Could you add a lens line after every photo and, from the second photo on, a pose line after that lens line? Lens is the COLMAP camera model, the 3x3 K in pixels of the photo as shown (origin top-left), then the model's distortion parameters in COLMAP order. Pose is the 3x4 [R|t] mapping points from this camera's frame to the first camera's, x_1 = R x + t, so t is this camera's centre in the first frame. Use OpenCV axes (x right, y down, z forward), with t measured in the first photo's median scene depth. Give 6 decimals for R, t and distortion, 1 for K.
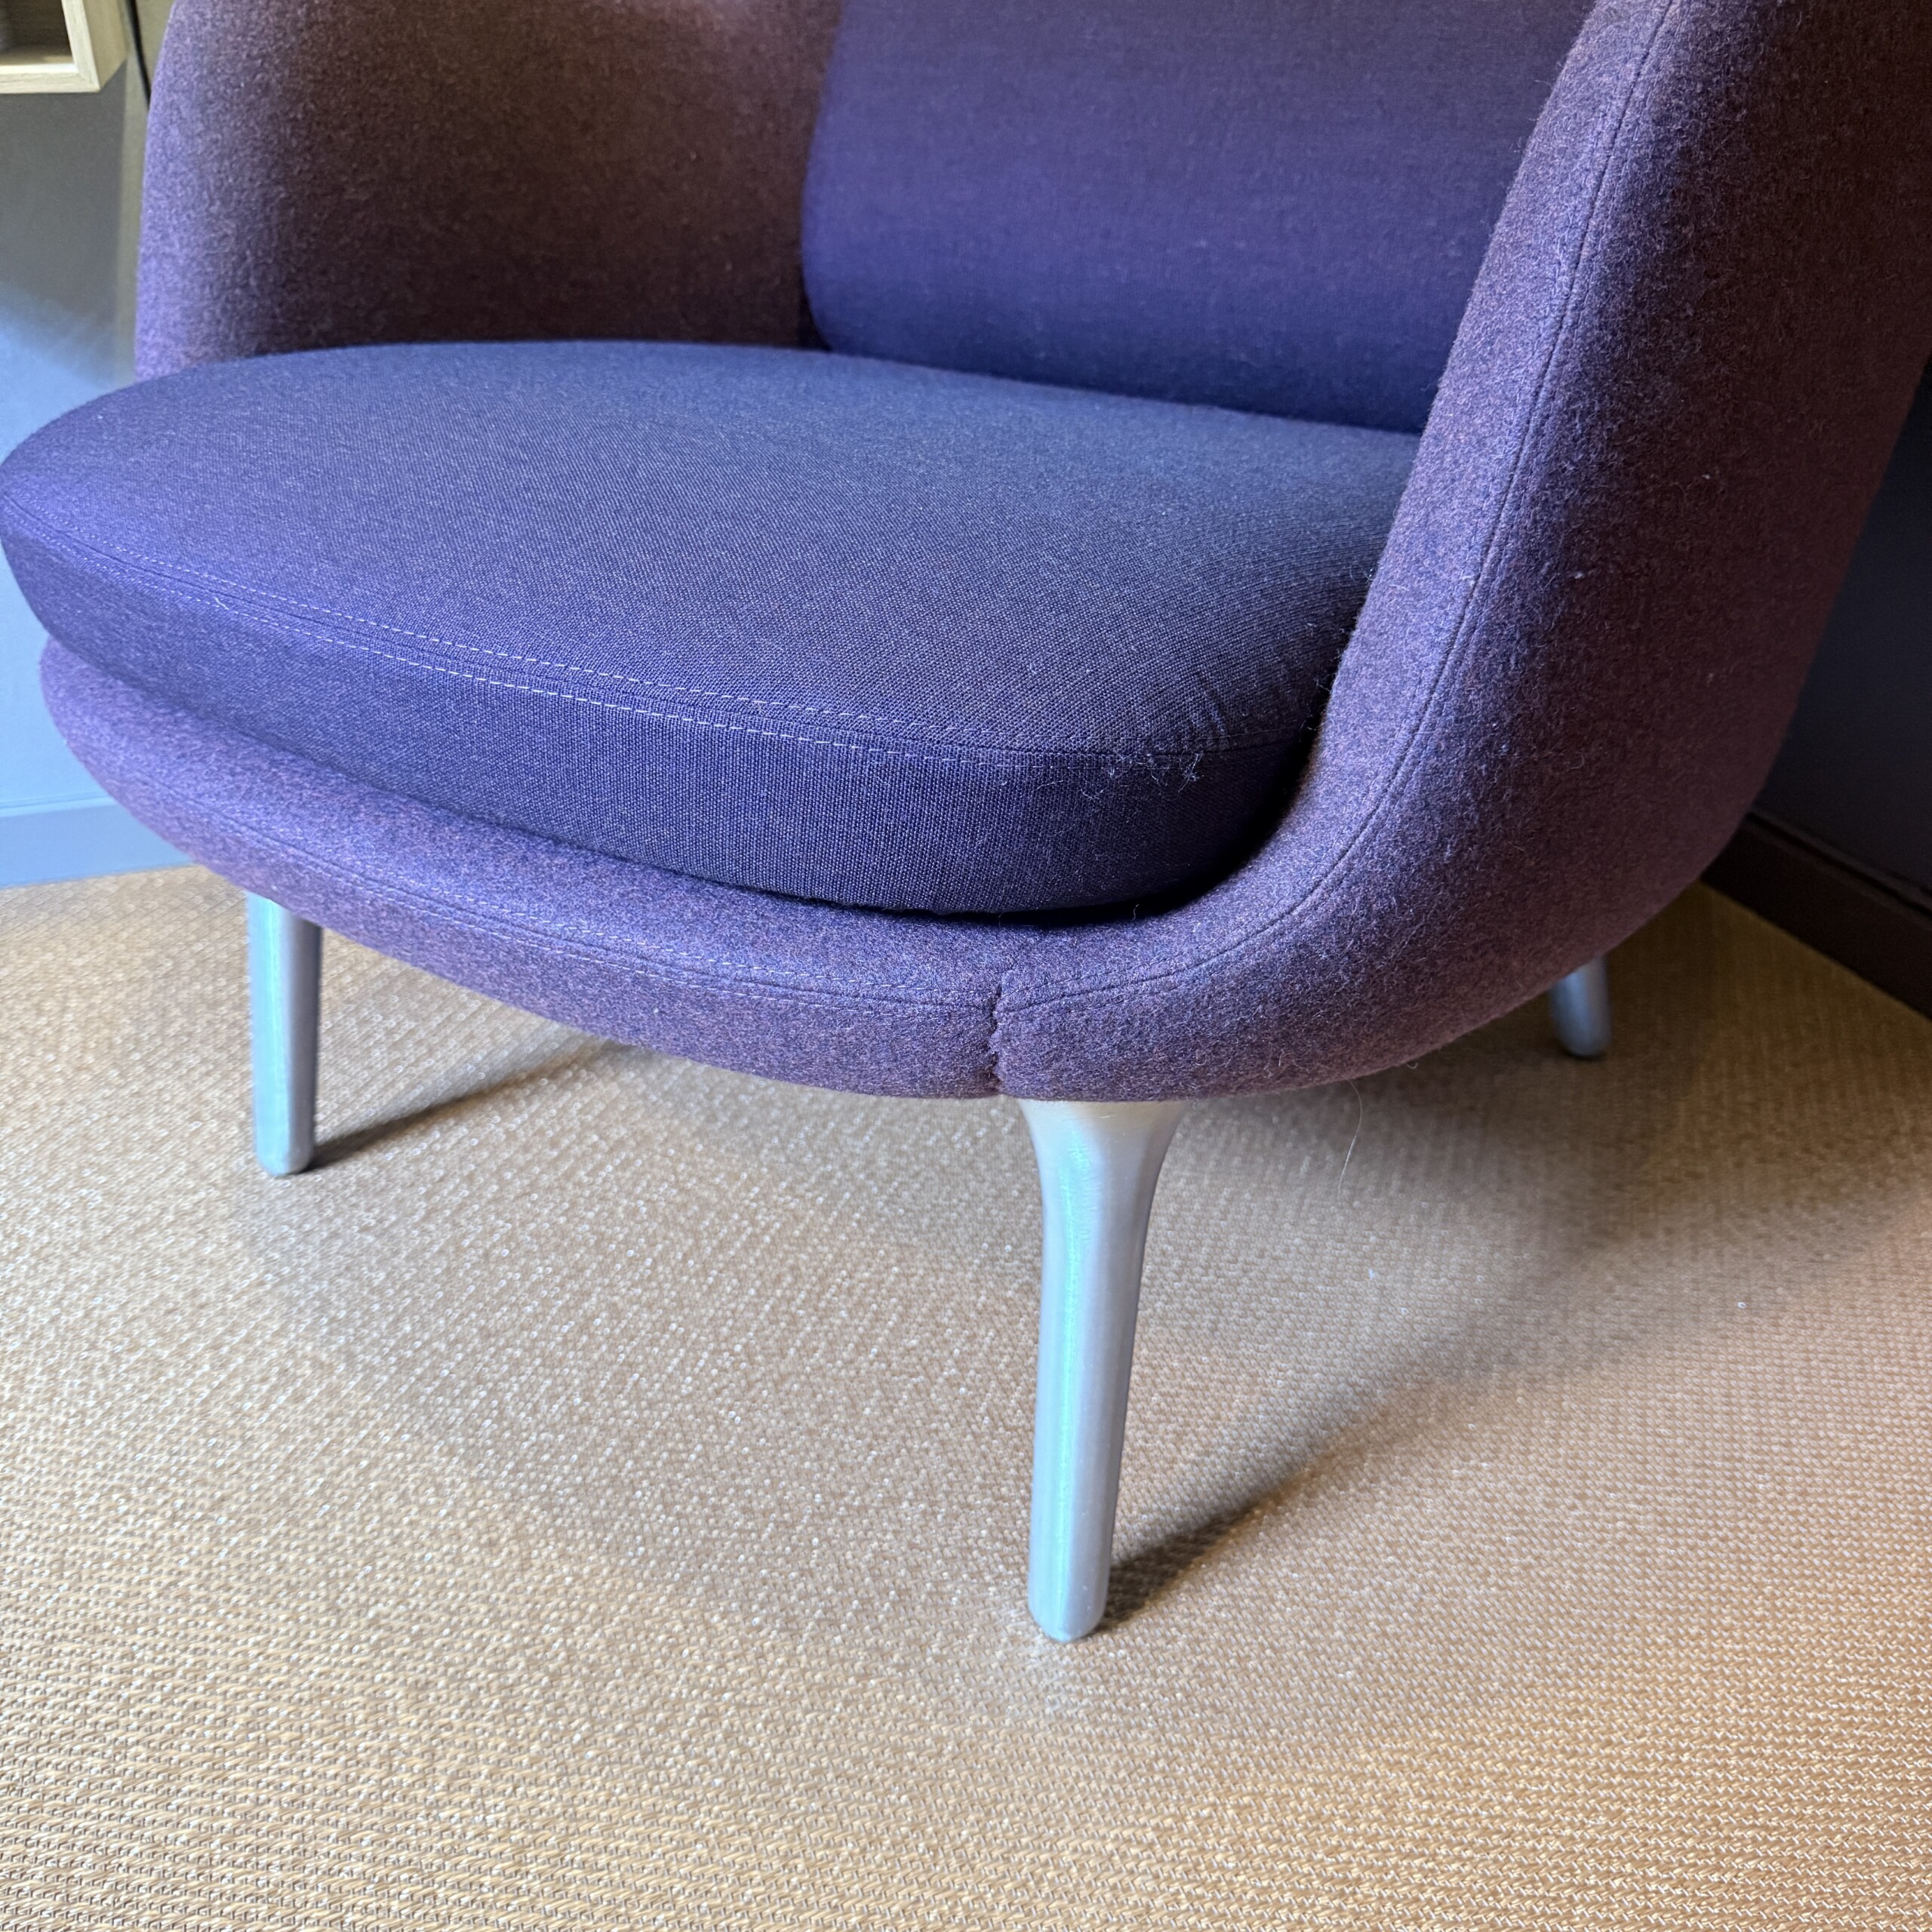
lens RADIAL K [[1802.3, 0, 966.0], [0, 1802.3, 966.0], [0, 0, 1]] dist [0.149687, -0.324223]
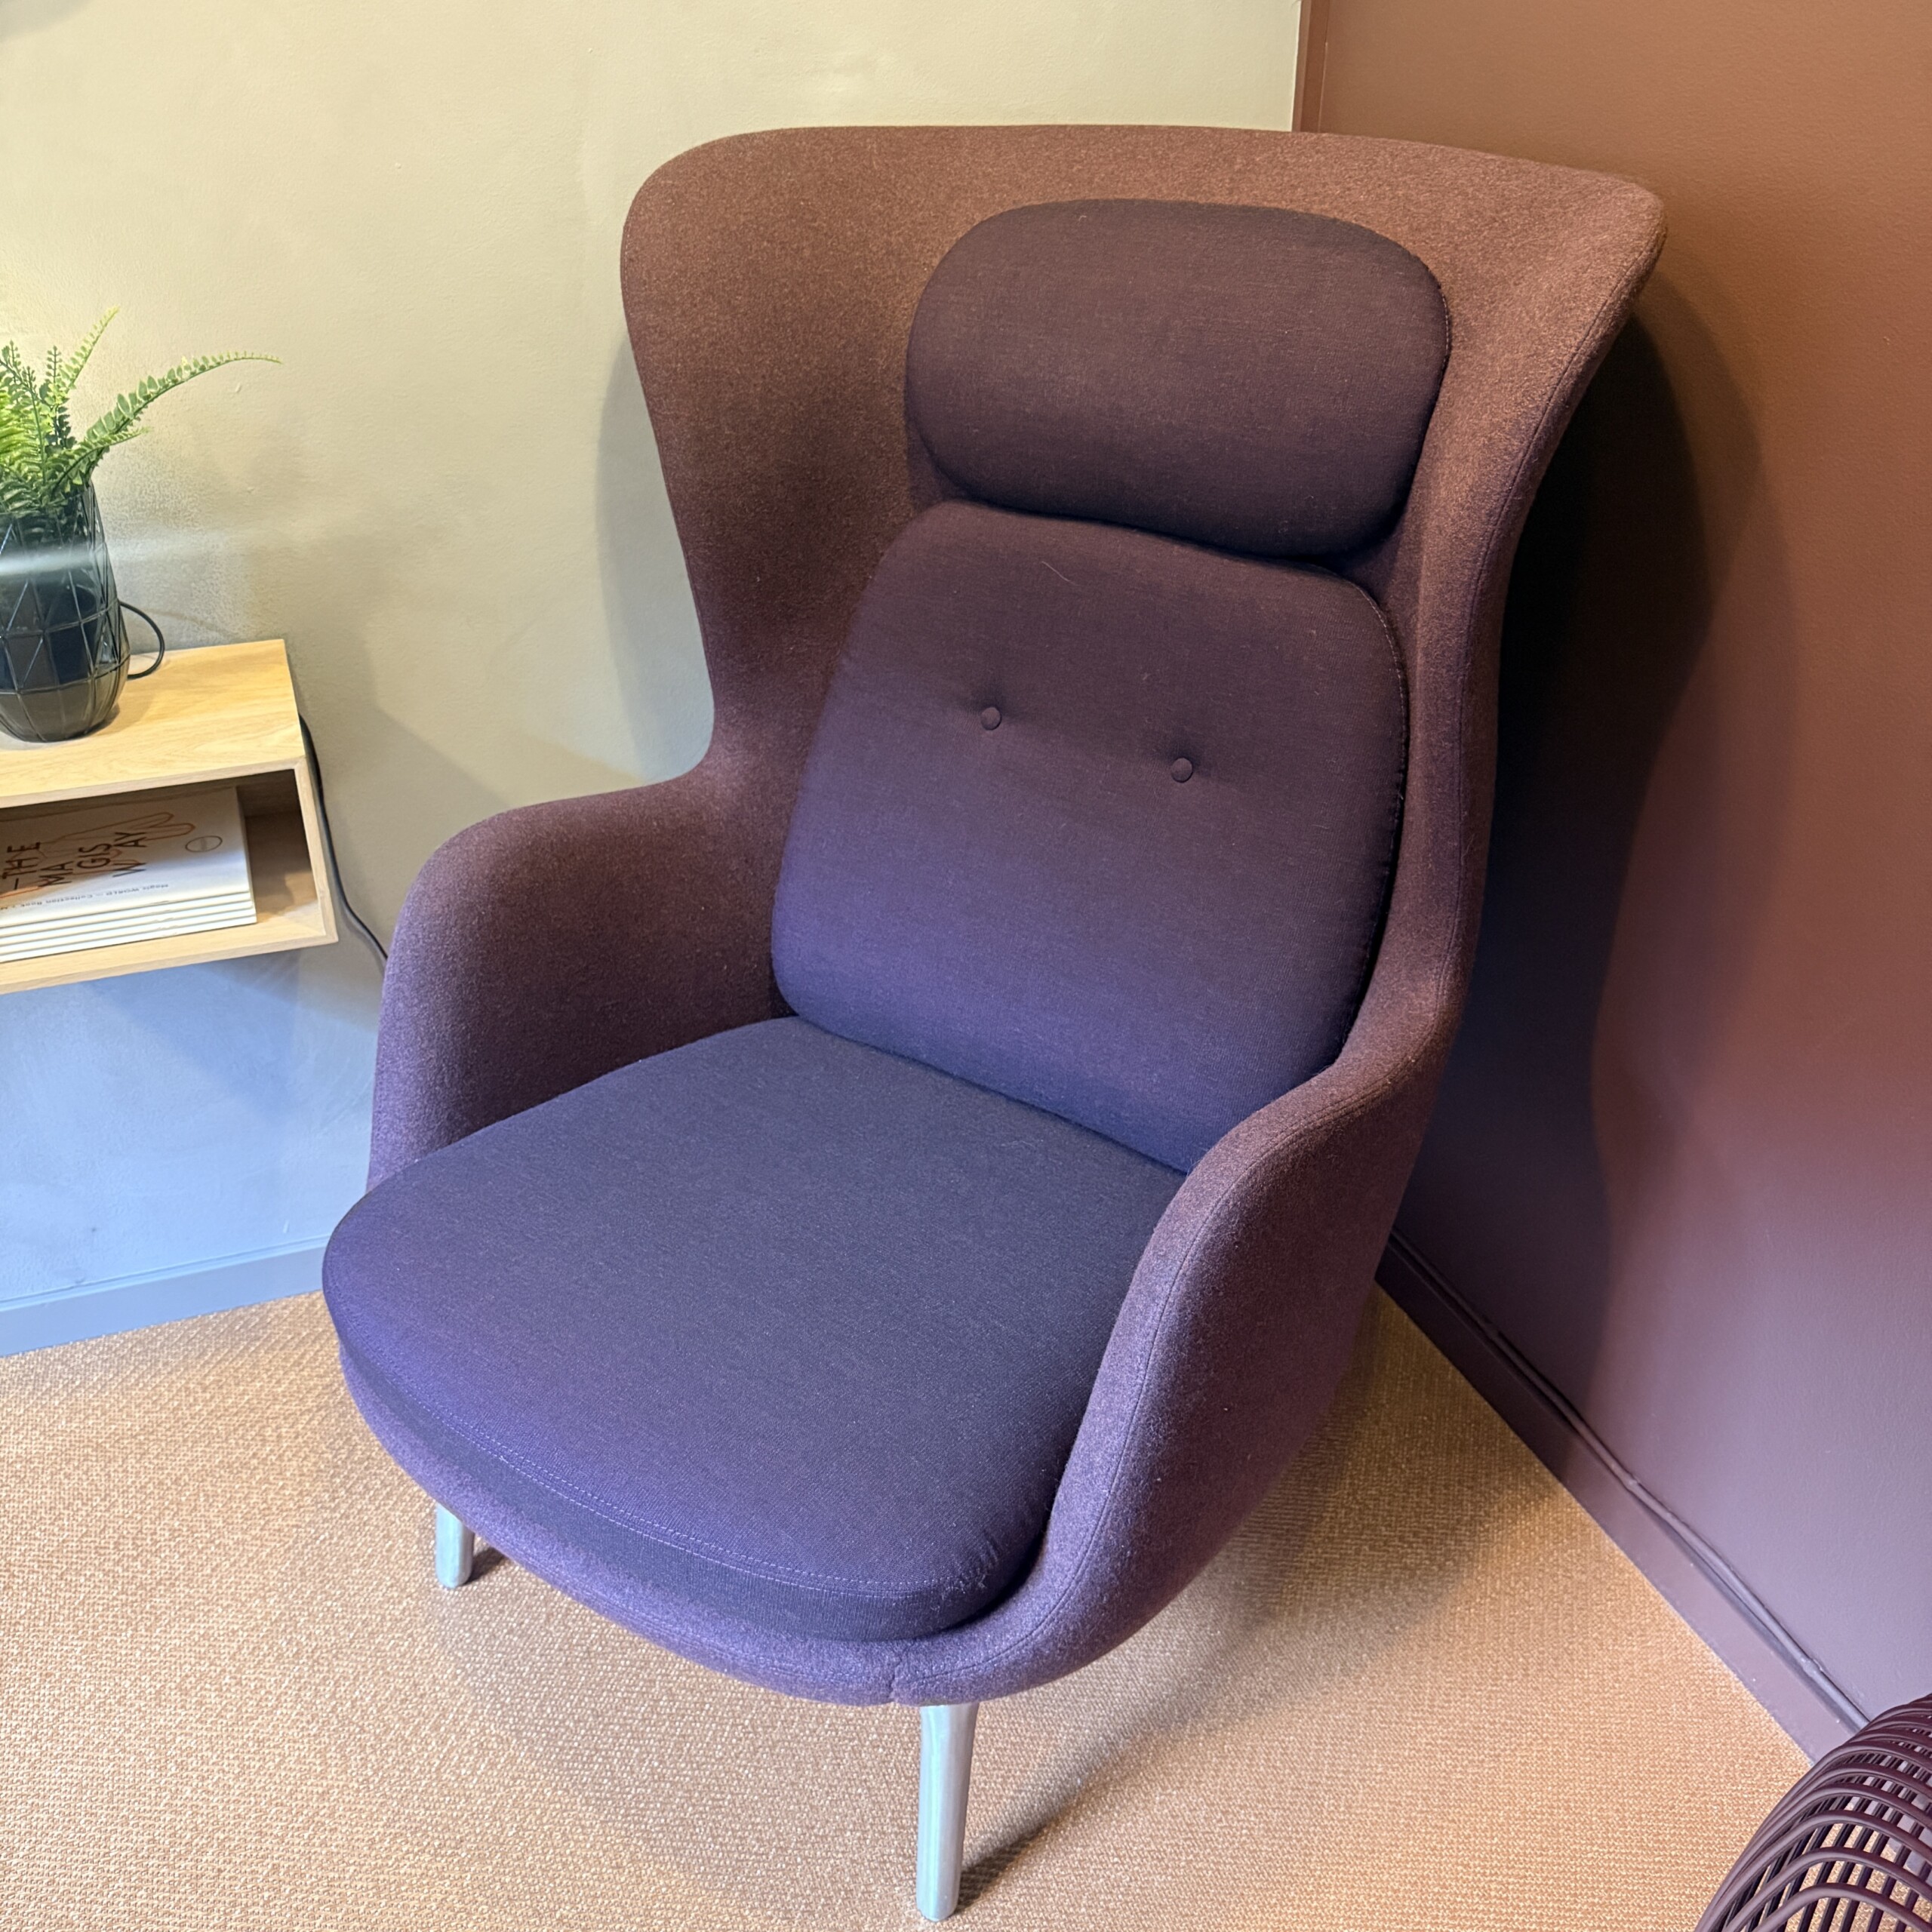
lens RADIAL K [[1808.2, 0, 971.2], [0, 1808.2, 949.9], [0, 0, 1]] dist [0.008170, -0.013579]
pose [[0.998826, -0.011105, 0.047151, 0.012461], [0.010397, 0.999830, 0.015231, -0.589060], [-0.047312, -0.014723, 0.998772, -0.754162]]
